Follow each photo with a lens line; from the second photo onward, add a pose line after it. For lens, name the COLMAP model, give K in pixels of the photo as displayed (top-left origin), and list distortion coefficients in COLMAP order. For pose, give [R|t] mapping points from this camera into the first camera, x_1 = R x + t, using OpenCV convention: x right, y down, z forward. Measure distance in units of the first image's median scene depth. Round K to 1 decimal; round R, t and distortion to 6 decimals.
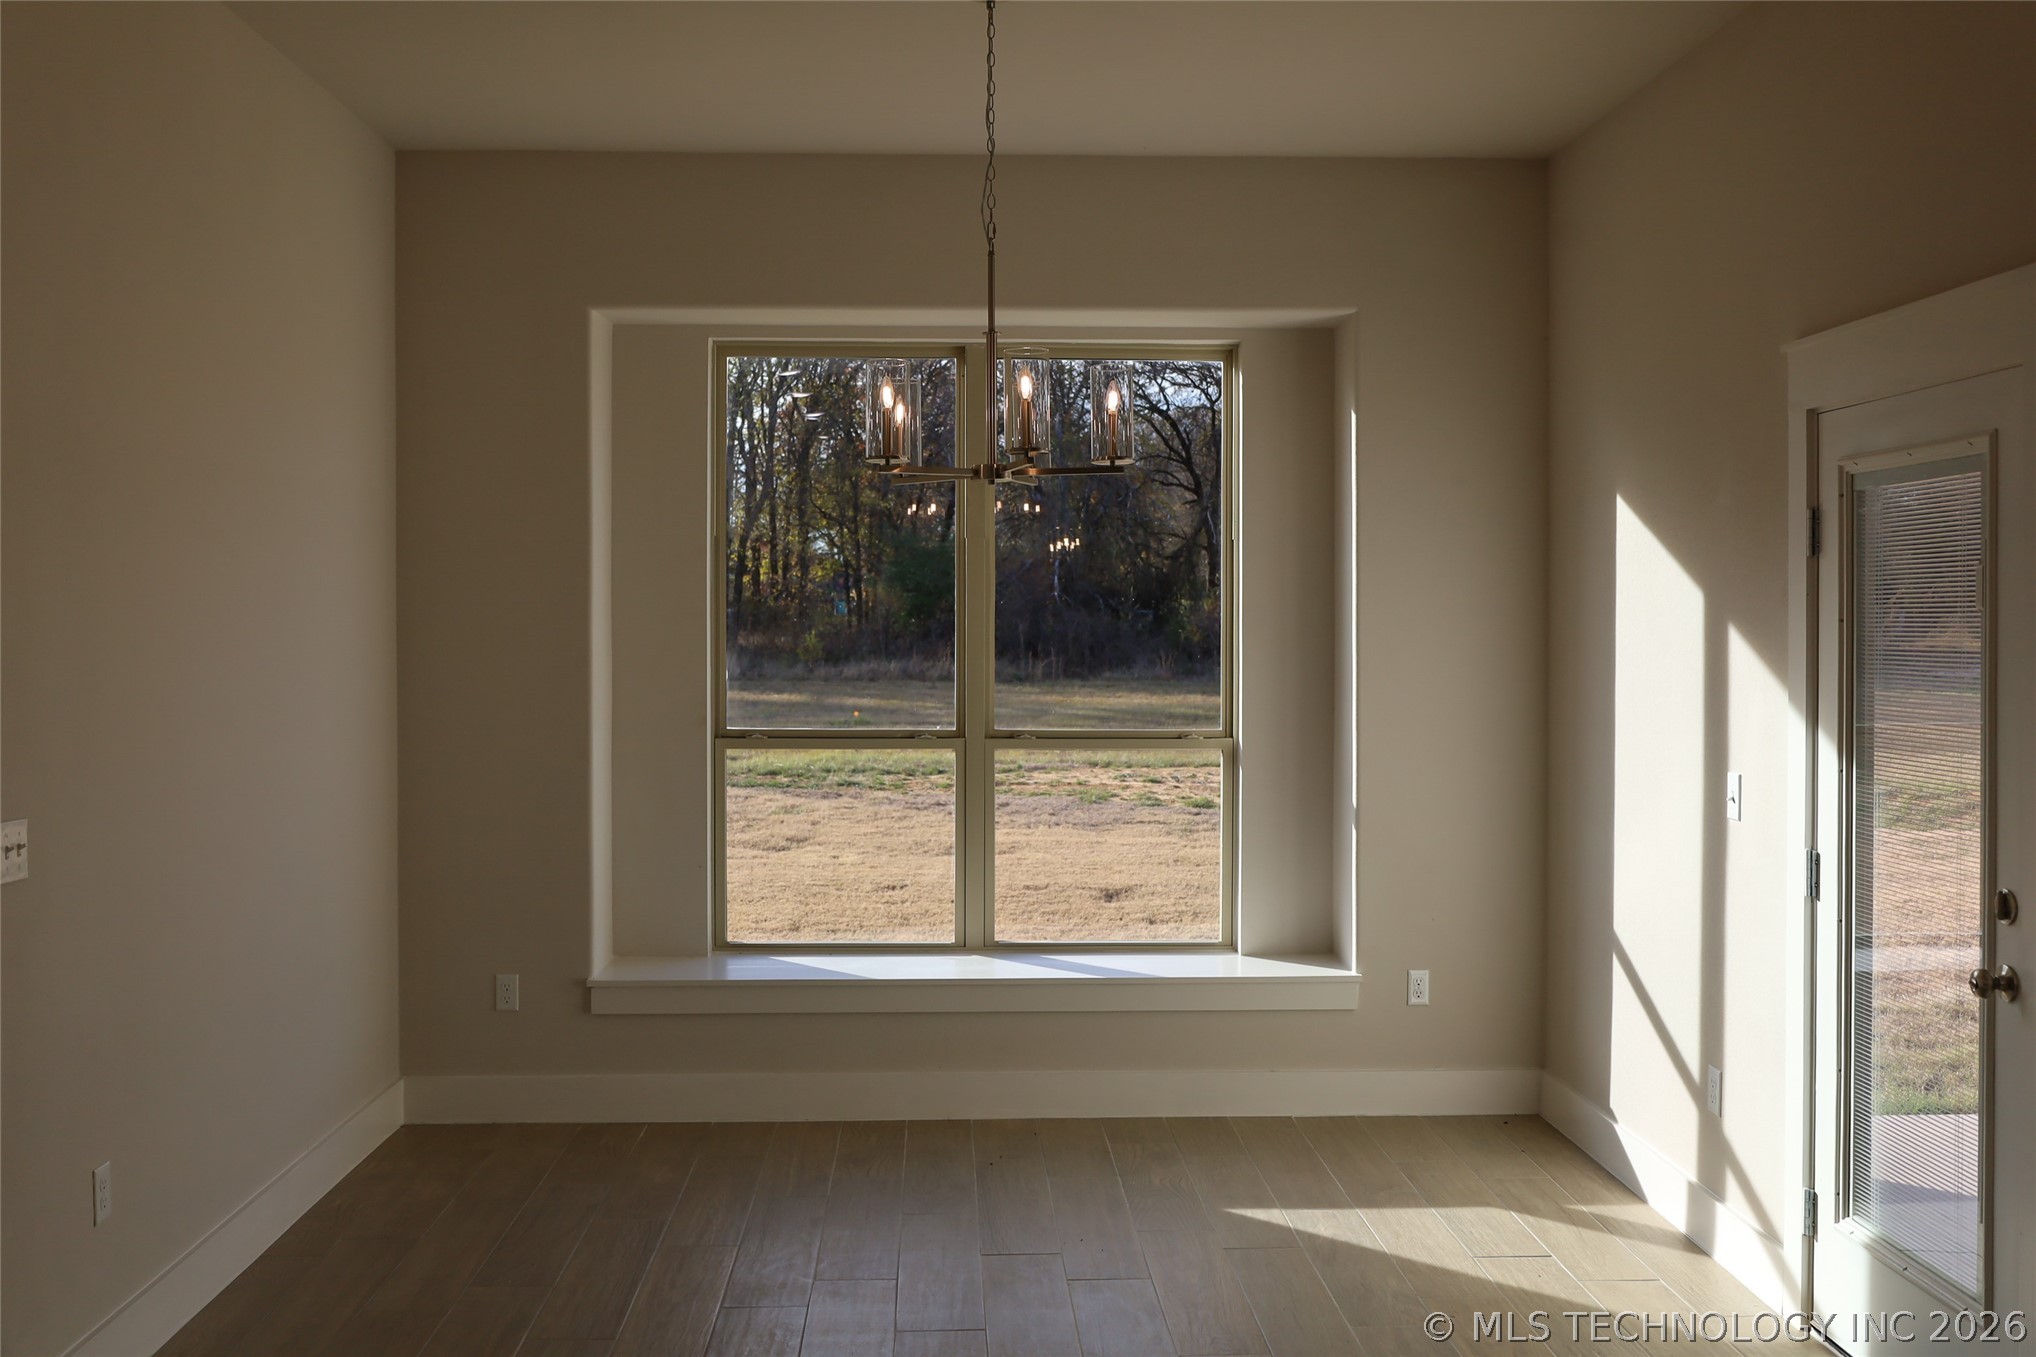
lens RADIAL K [[1893.9, 0, 921.4], [0, 1893.9, 655.2], [0, 0, 1]] dist [-0.008775, -0.014471]
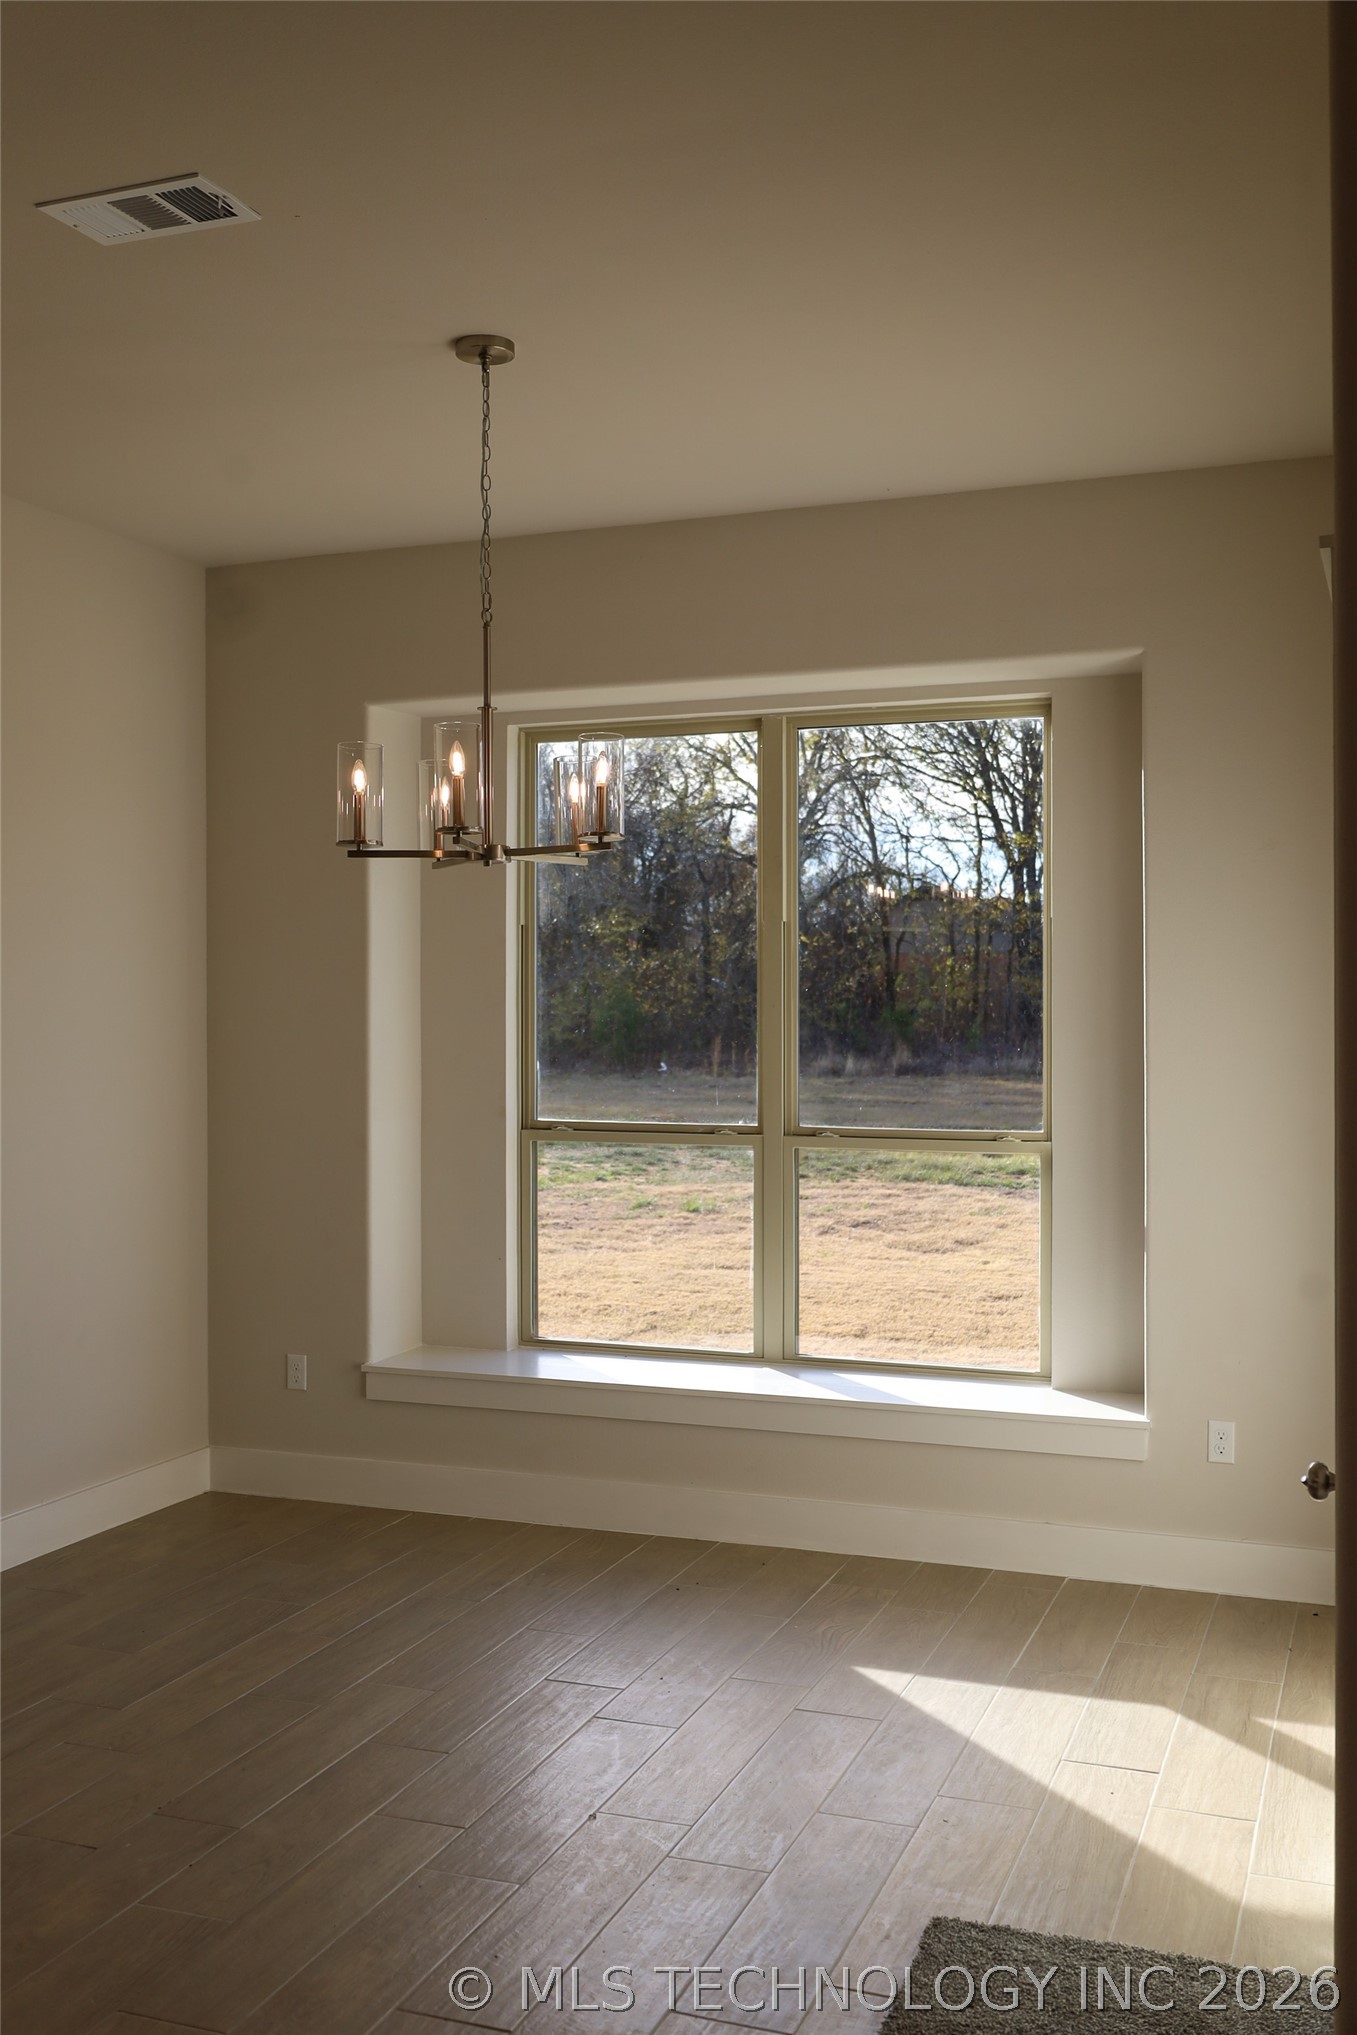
lens RADIAL K [[1987.6, 0, 660.8], [0, 1987.6, 1016.6], [0, 0, 1]] dist [0.005731, 0.000000]
pose [[0.915472, -0.001462, -0.402380, 0.376510], [-0.001963, 0.999965, -0.008101, -0.007126], [0.402378, 0.008206, 0.915437, 0.078471]]
